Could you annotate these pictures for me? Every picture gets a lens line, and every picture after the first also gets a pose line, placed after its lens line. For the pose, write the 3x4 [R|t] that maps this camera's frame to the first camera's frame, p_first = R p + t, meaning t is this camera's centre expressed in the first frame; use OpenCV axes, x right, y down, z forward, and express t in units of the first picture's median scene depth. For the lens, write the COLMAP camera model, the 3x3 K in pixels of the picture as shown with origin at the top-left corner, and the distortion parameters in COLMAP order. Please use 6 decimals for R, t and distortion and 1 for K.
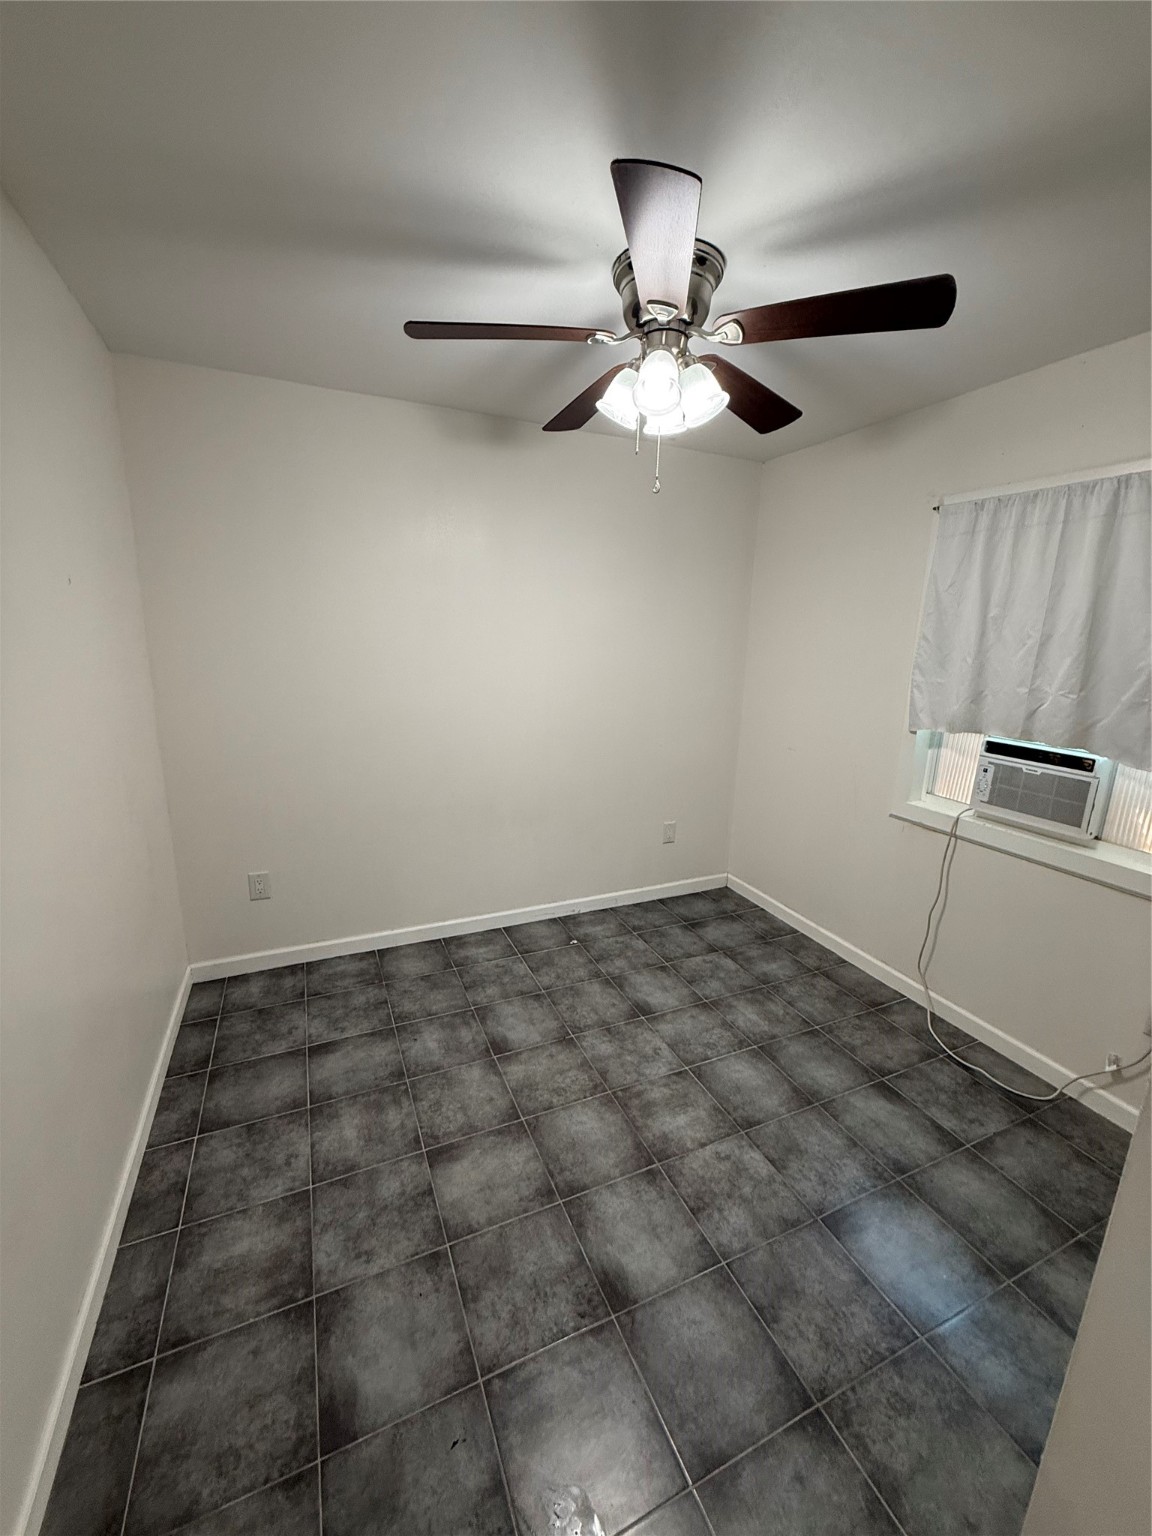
lens RADIAL K [[614.8, 0, 590.8], [0, 614.8, 772.5], [0, 0, 1]] dist [0.012347, -0.000368]
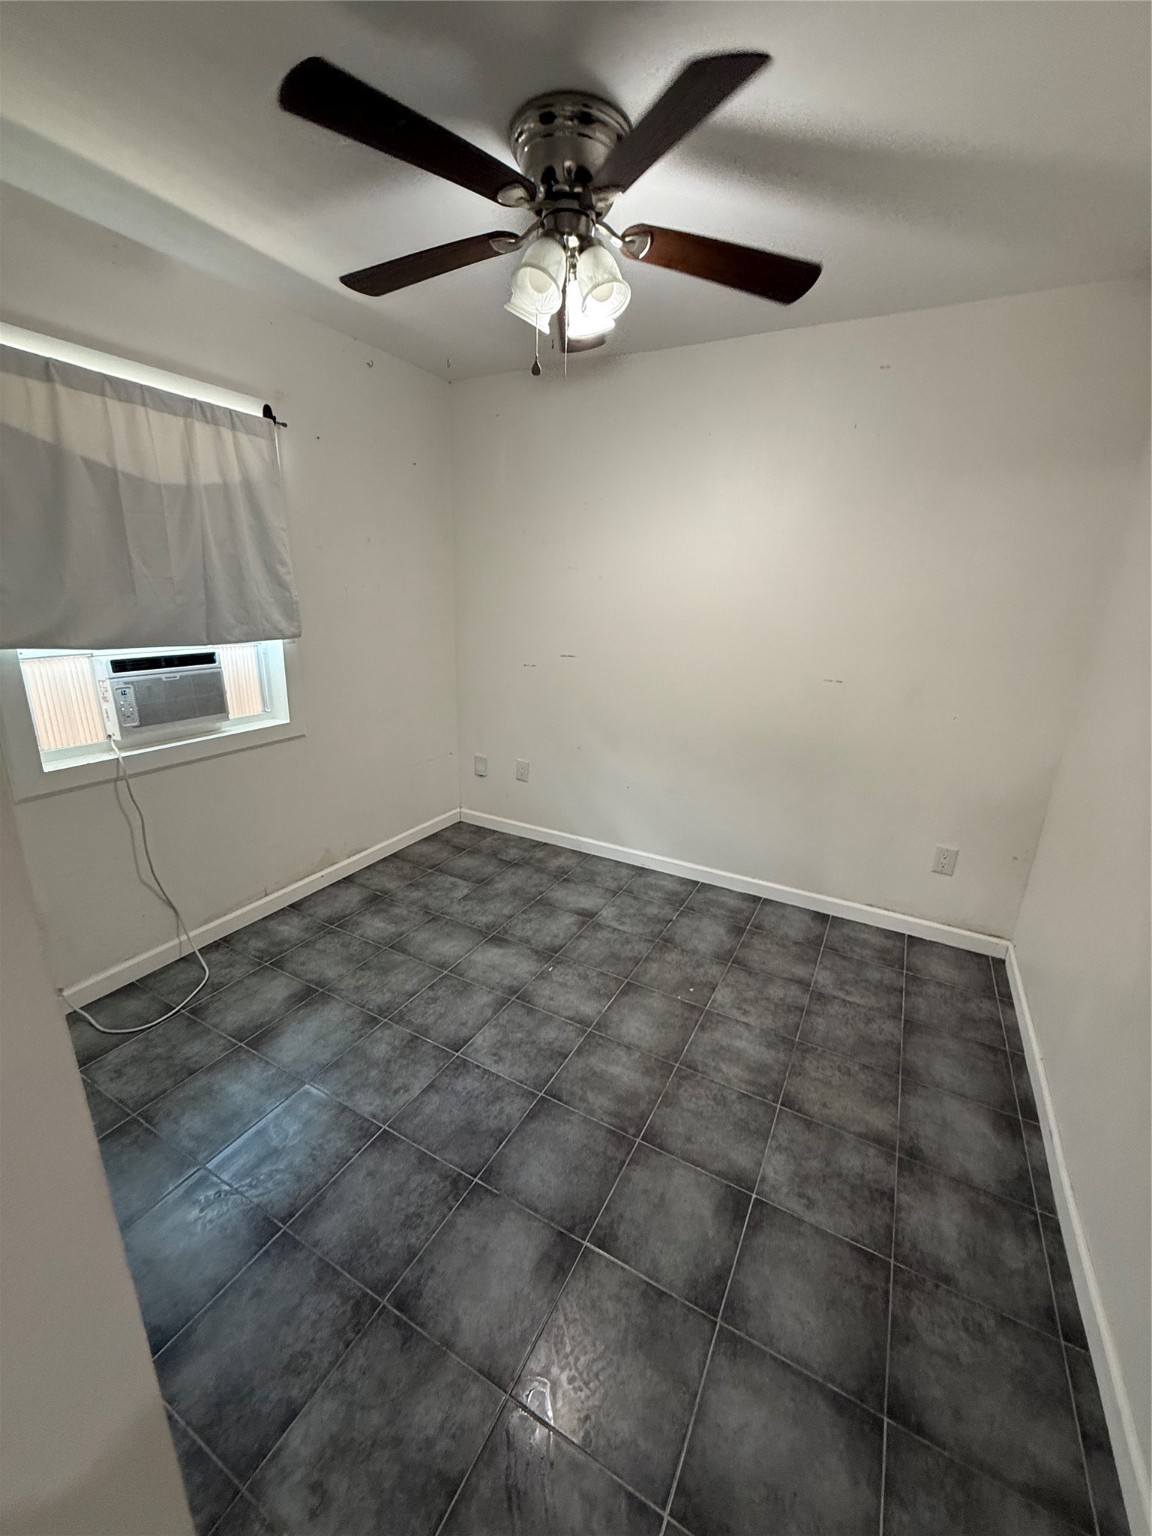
lens RADIAL K [[614.8, 0, 584.7], [0, 614.8, 770.4], [0, 0, 1]] dist [0.012347, -0.000368]
pose [[0.594466, 0.221905, -0.772896, 0.279816], [-0.179535, 0.973533, 0.141422, -0.020143], [0.783823, 0.054691, 0.618572, 0.126900]]
